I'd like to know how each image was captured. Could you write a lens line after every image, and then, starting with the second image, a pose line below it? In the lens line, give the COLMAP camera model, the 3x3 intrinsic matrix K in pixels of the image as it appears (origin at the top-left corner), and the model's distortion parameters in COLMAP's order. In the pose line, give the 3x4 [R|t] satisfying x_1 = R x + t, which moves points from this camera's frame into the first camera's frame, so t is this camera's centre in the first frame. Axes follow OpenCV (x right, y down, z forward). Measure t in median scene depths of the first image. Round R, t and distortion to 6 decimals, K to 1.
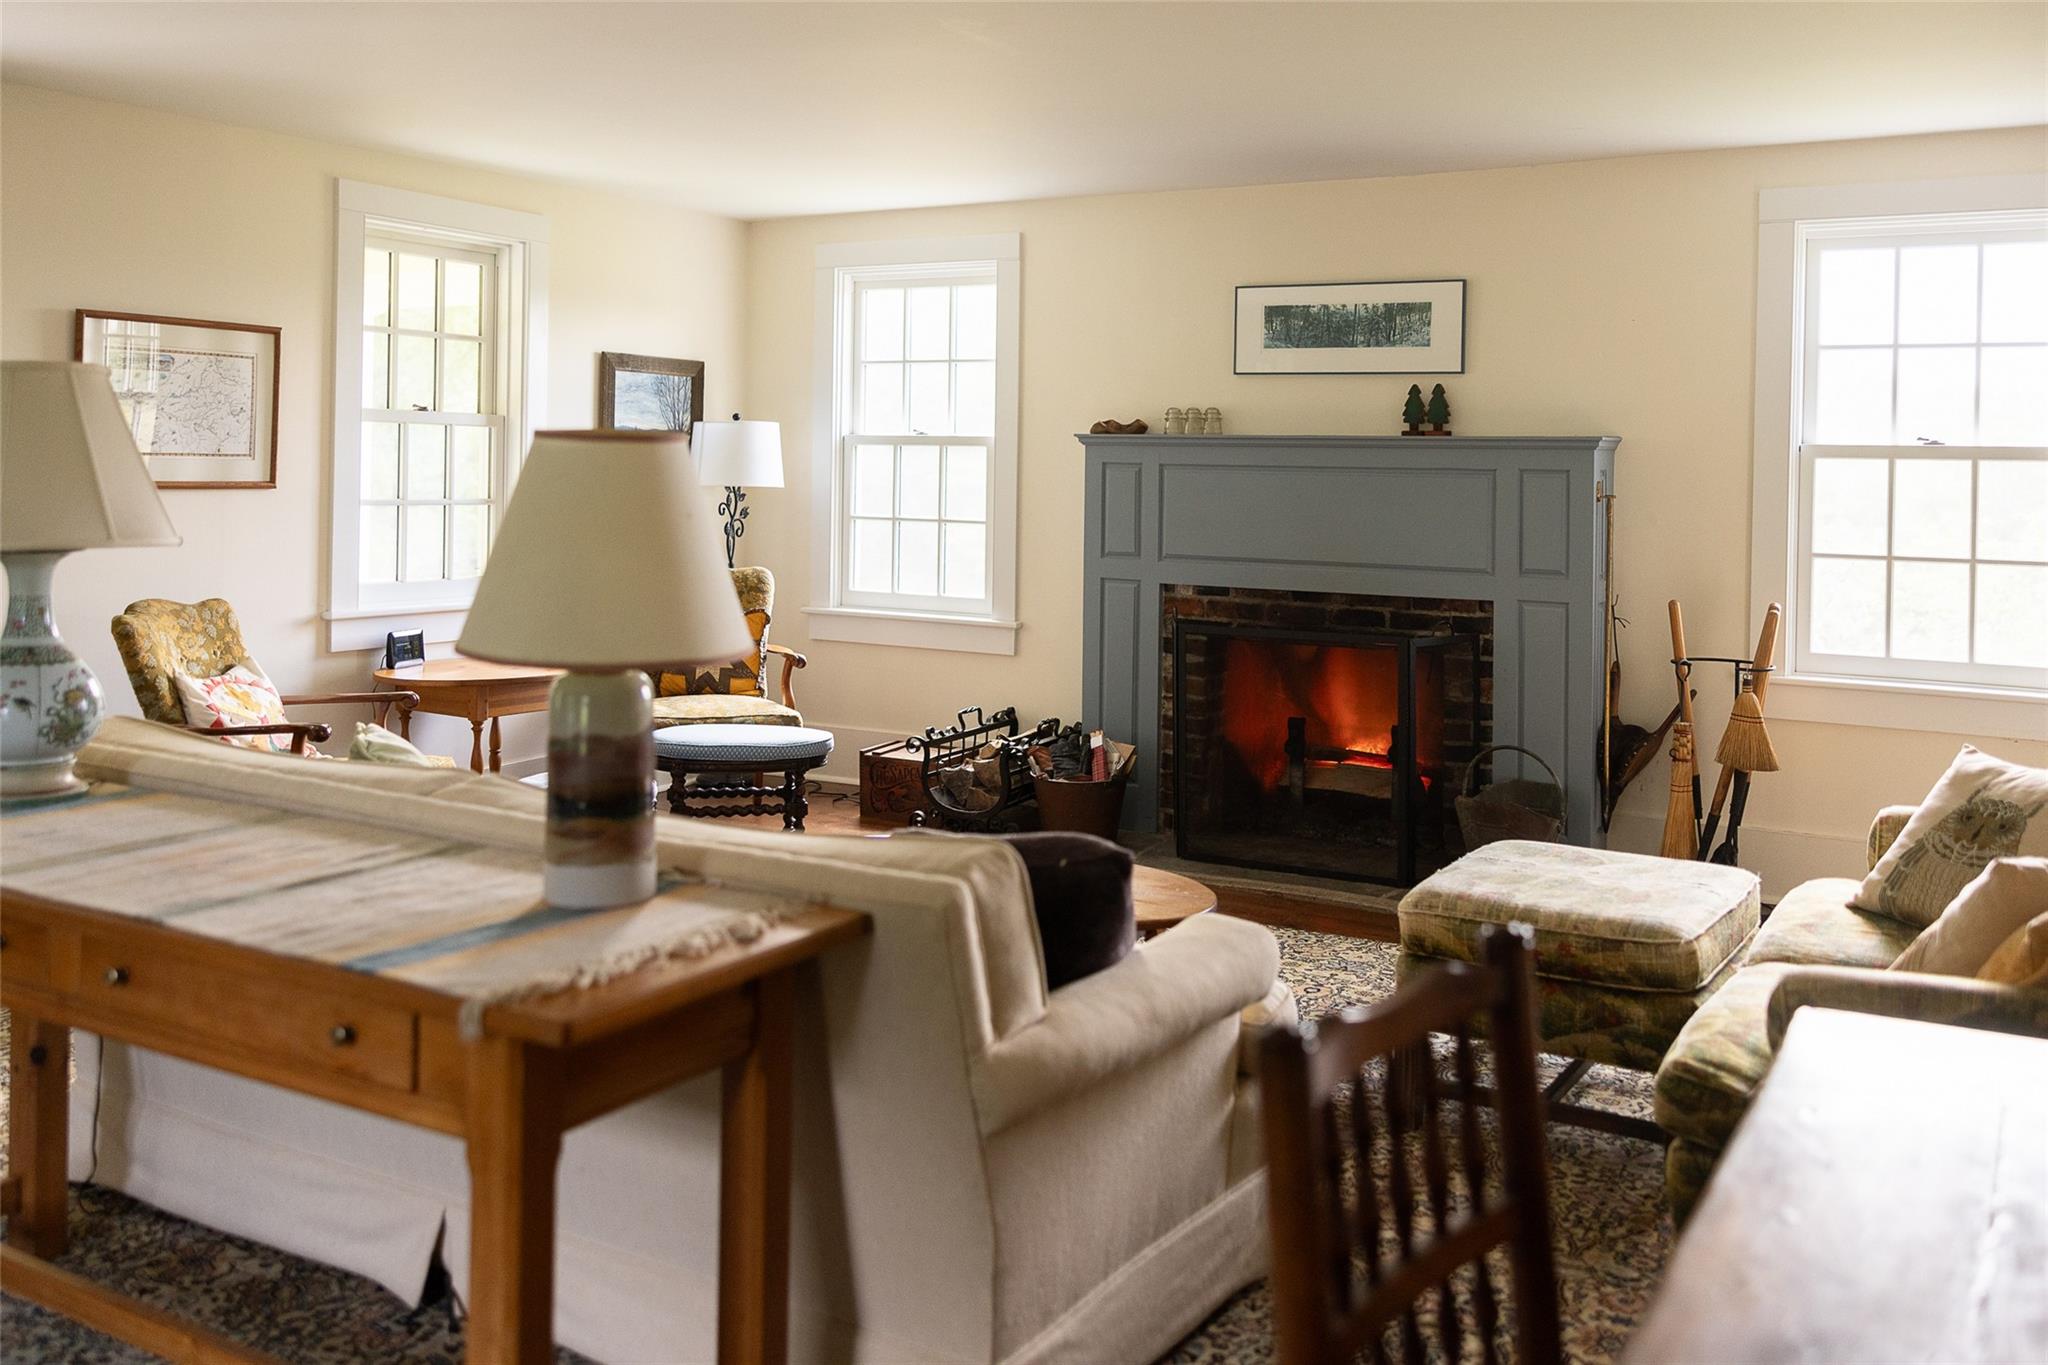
lens RADIAL K [[1769.0, 0, 1024.6], [0, 1769.0, 473.4], [0, 0, 1]] dist [0.020931, 0.008273]
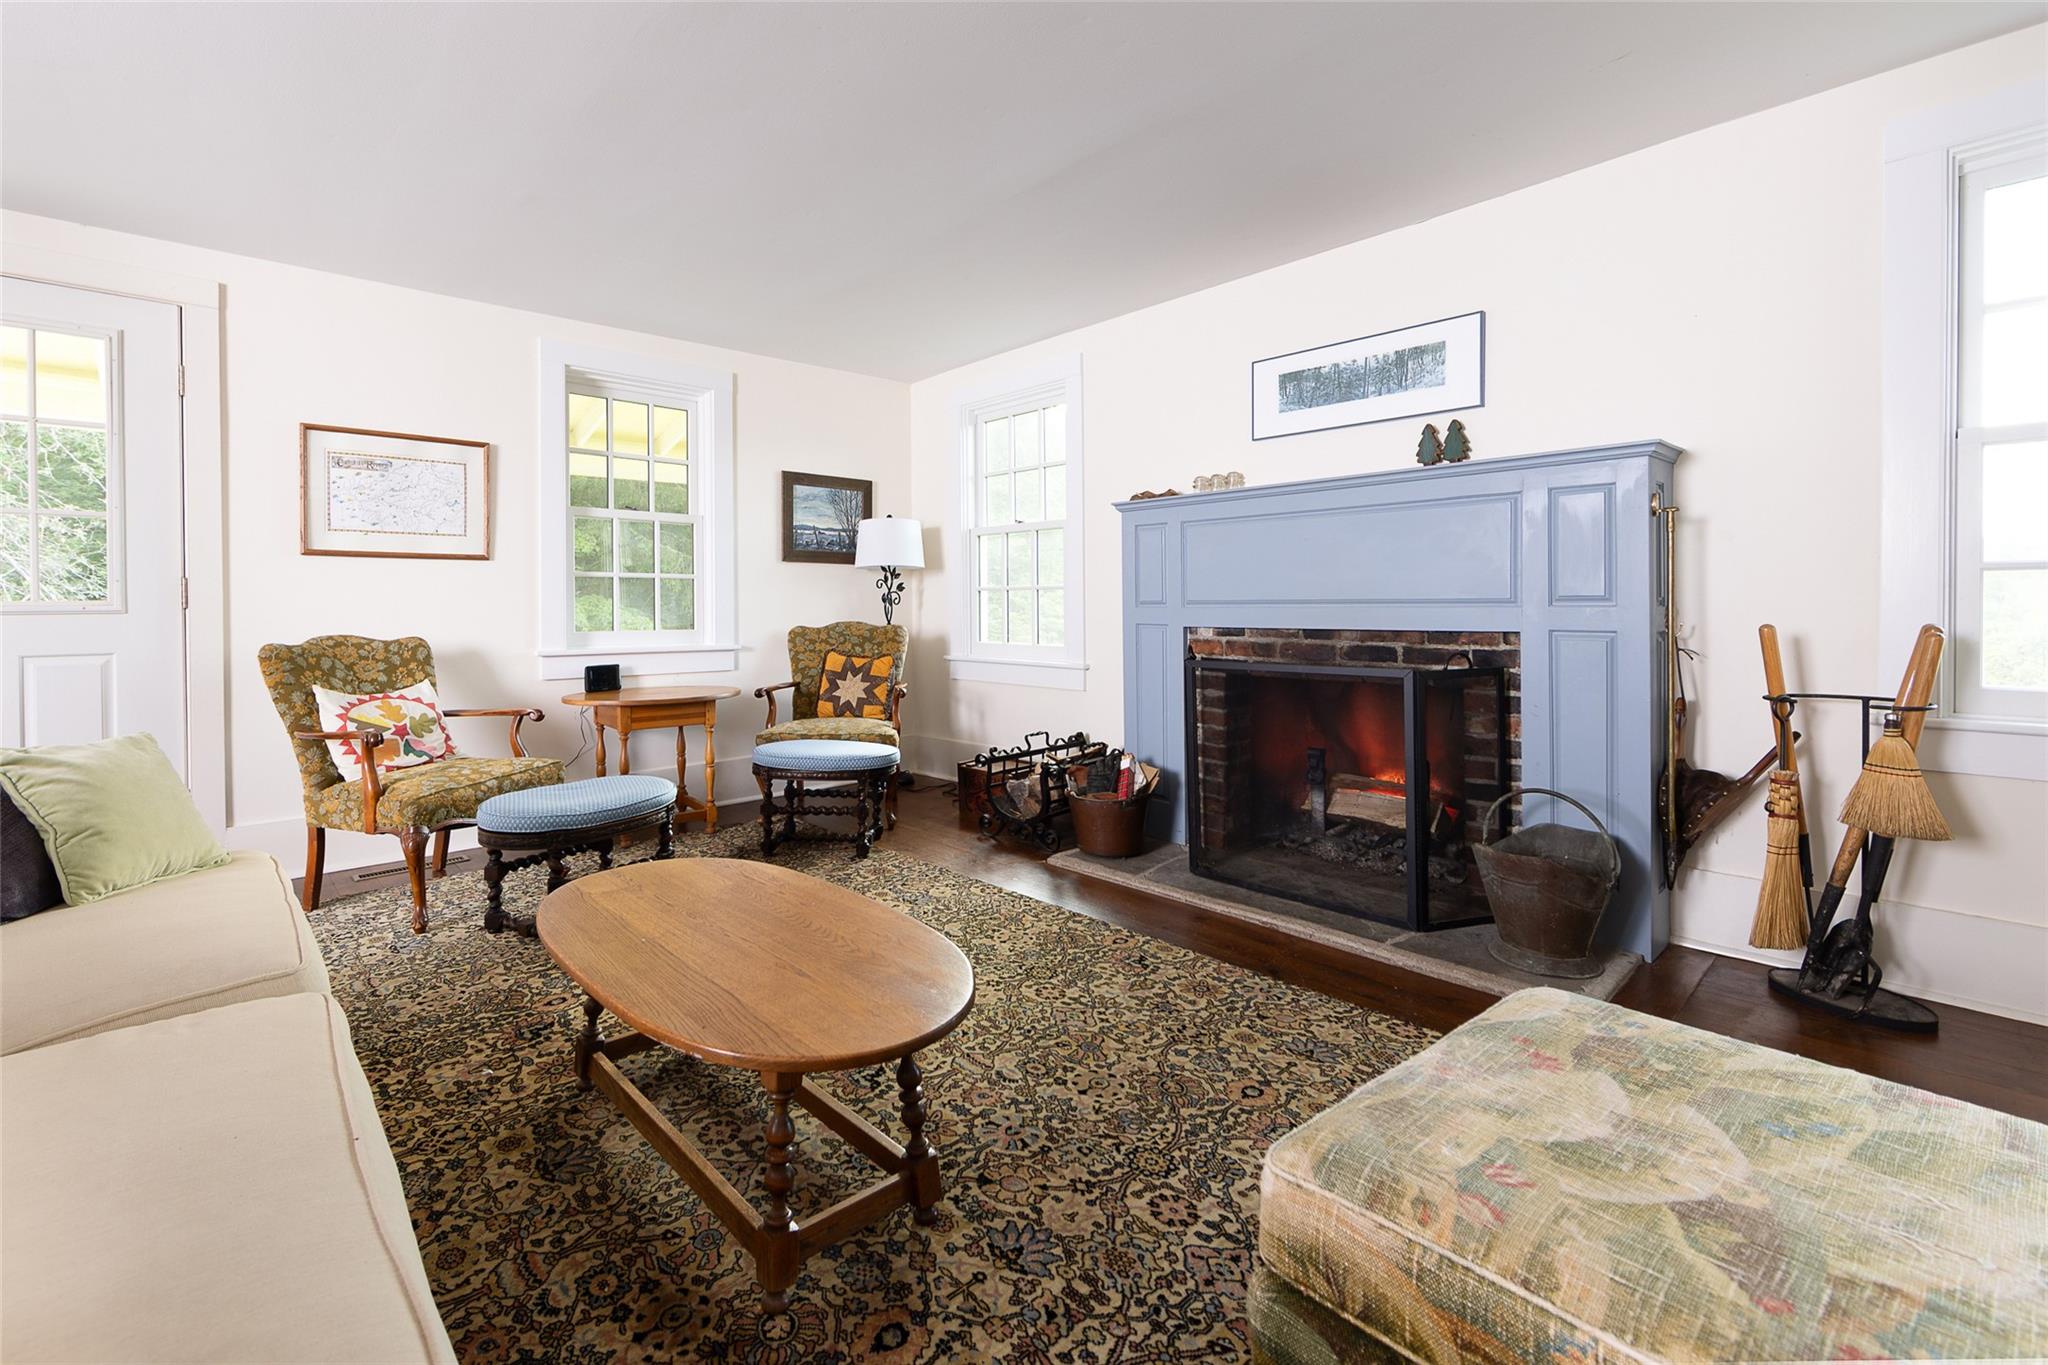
lens RADIAL K [[869.3, 0, 953.4], [0, 869.3, 613.8], [0, 0, 1]] dist [0.011444, 0.000089]
pose [[0.941146, -0.021500, -0.337316, 0.127569], [0.022097, 0.999754, -0.002070, 0.052370], [0.337277, -0.005506, 0.941389, 0.427253]]
